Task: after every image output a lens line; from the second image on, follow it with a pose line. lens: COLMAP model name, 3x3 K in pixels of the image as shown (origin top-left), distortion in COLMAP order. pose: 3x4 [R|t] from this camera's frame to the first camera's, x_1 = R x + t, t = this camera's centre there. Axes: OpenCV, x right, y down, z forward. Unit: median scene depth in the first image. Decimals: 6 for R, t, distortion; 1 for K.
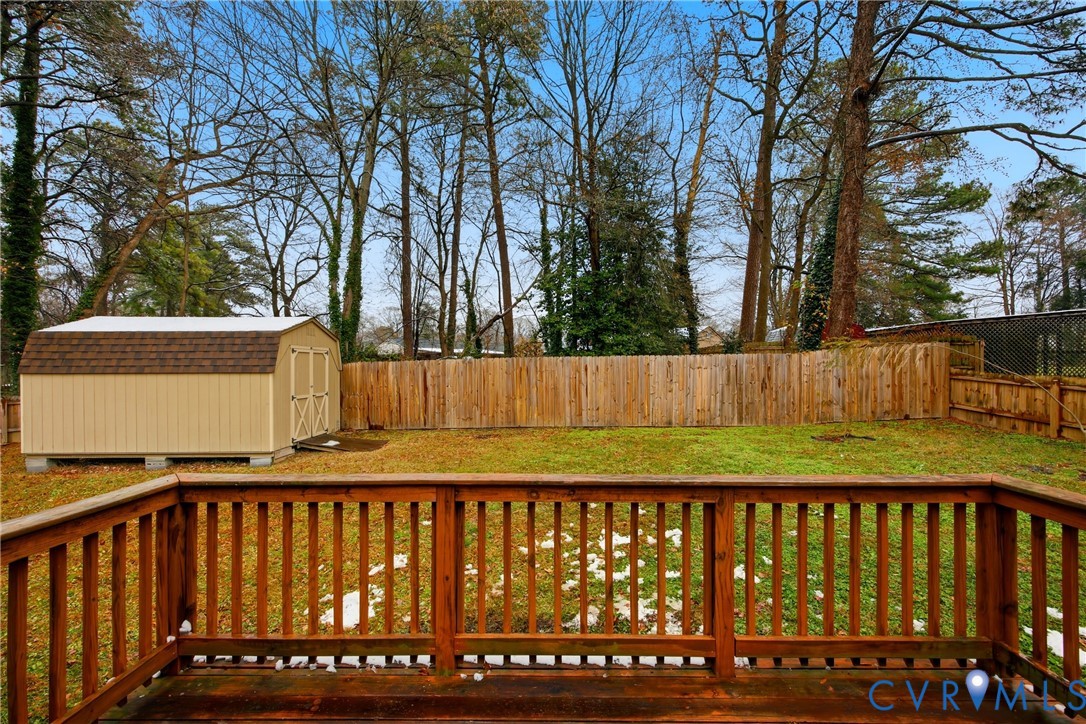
lens RADIAL K [[942.5, 0, 541.6], [0, 942.5, 372.0], [0, 0, 1]] dist [0.000693, 0.001299]
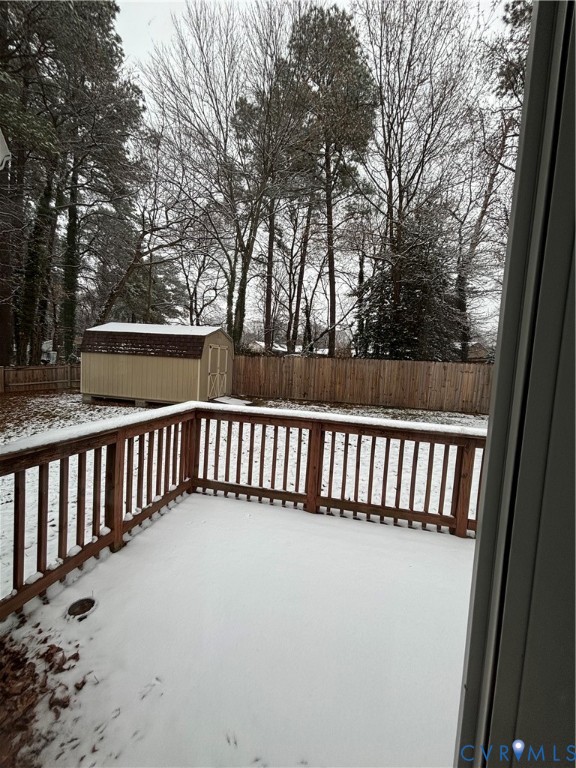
lens RADIAL K [[352.5, 0, 288.0], [0, 352.5, 384.0], [0, 0, 1]] dist [-0.000019, -0.000099]
pose [[0.960830, 0.074721, -0.266875, 0.053392], [-0.060215, 0.996249, 0.062144, -0.003791], [0.270517, -0.043640, 0.961726, 0.438328]]
